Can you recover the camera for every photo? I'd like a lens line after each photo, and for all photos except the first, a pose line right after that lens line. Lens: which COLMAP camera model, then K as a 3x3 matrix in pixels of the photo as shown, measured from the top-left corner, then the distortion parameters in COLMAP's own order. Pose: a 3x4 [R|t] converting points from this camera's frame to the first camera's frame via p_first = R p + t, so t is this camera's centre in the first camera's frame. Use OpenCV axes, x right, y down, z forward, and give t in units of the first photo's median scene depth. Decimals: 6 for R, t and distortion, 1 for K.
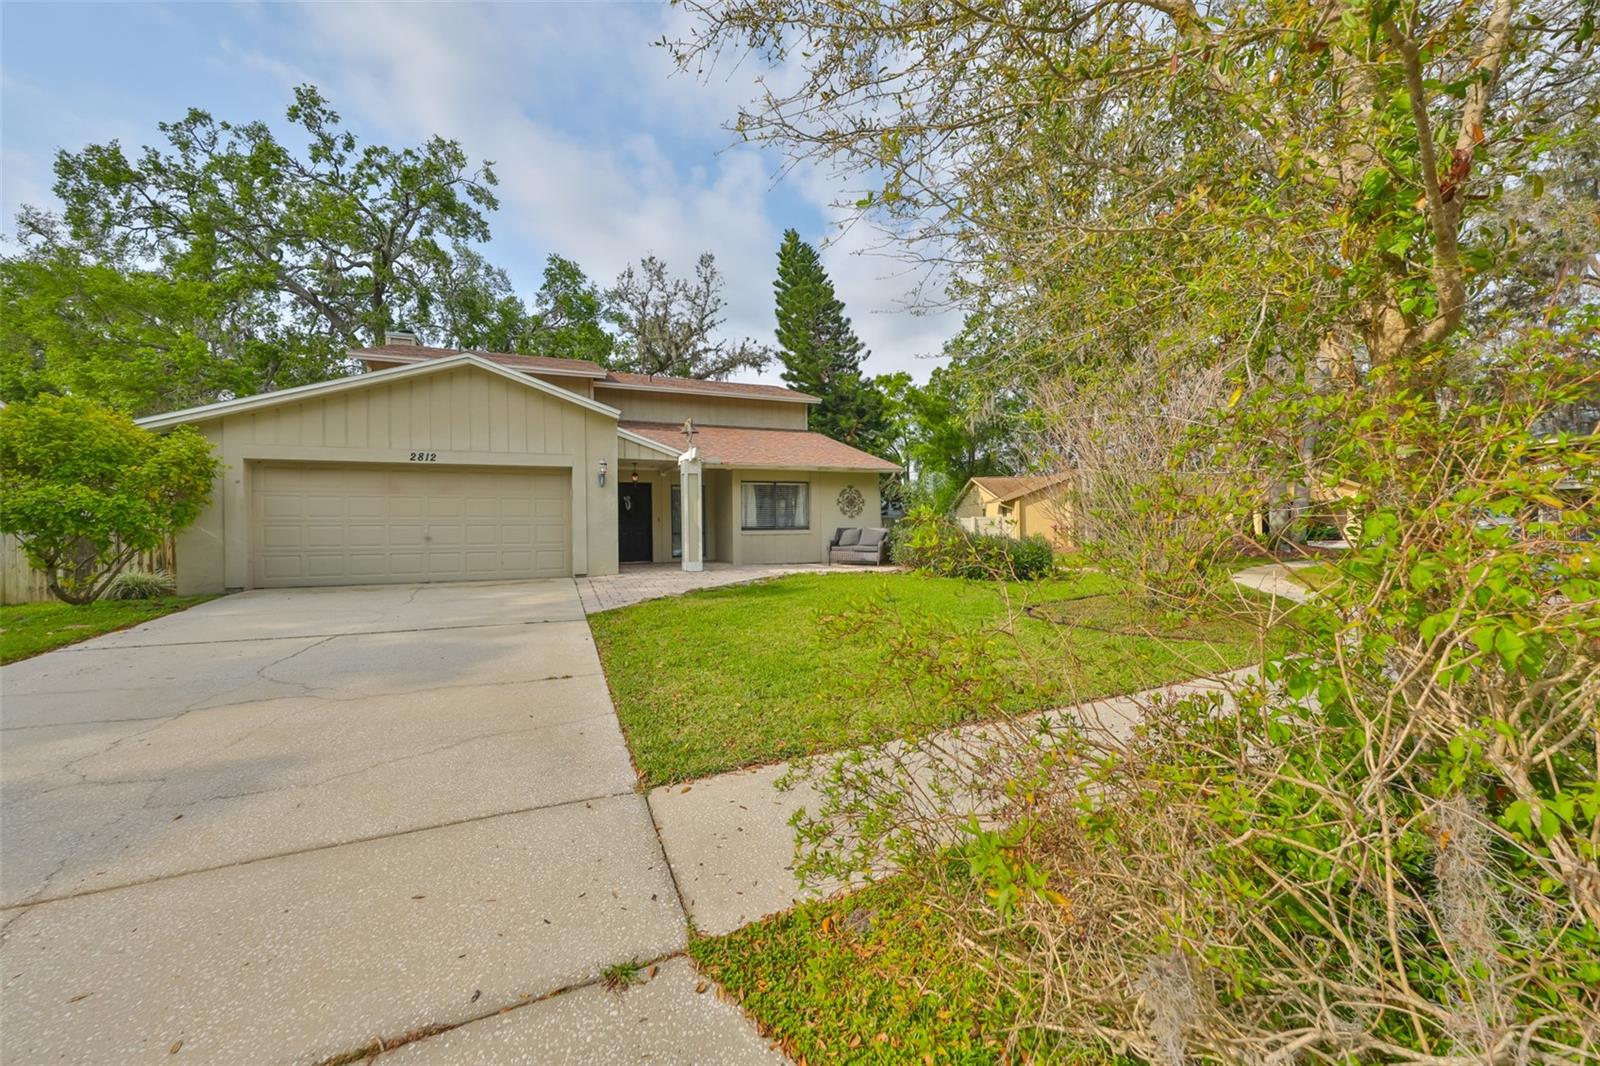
lens RADIAL K [[597.4, 0, 820.8], [0, 597.4, 530.8], [0, 0, 1]] dist [0.000208, 0.000034]
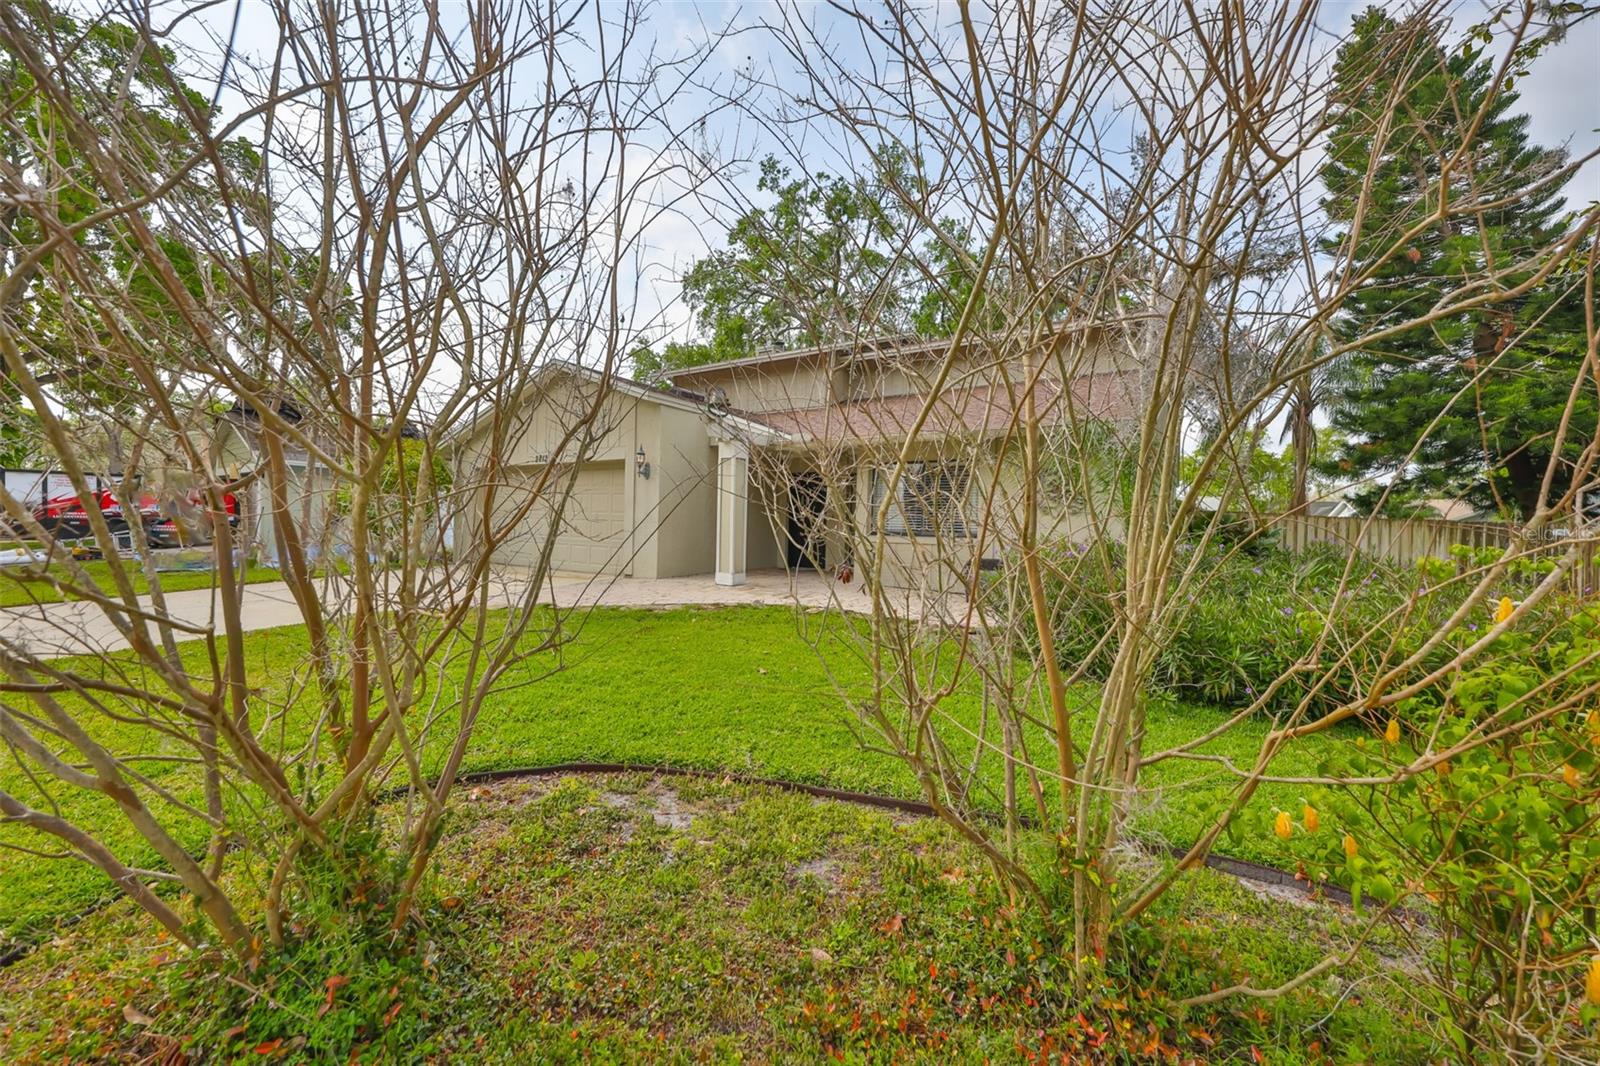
lens RADIAL K [[597.4, 0, 820.8], [0, 597.4, 530.8], [0, 0, 1]] dist [0.000208, 0.000034]
pose [[0.567377, 0.033555, -0.822774, 0.176671], [-0.024856, 0.999412, 0.023618, -0.011768], [0.823083, 0.007050, 0.567878, 0.319217]]
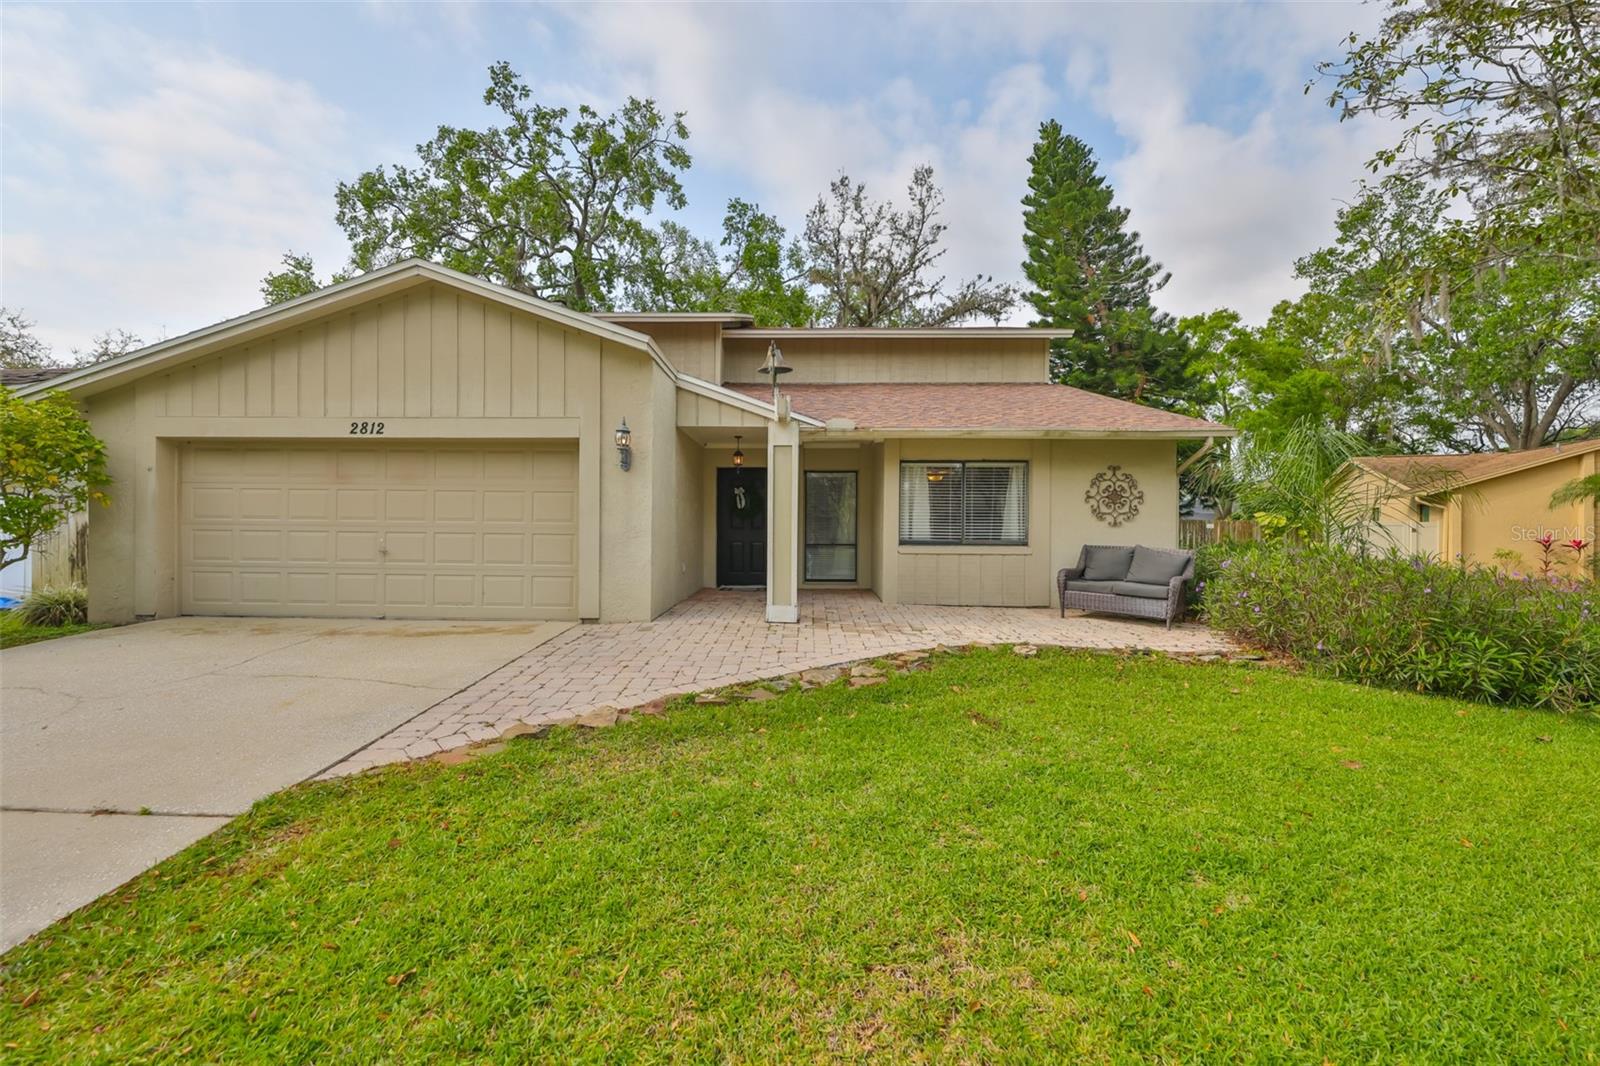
lens RADIAL K [[597.4, 0, 820.8], [0, 597.4, 530.8], [0, 0, 1]] dist [0.000208, 0.000034]
pose [[0.903001, 0.025105, -0.428905, 0.029485], [-0.020485, 0.999672, 0.015387, -0.013959], [0.429151, -0.005108, 0.903219, 0.275638]]
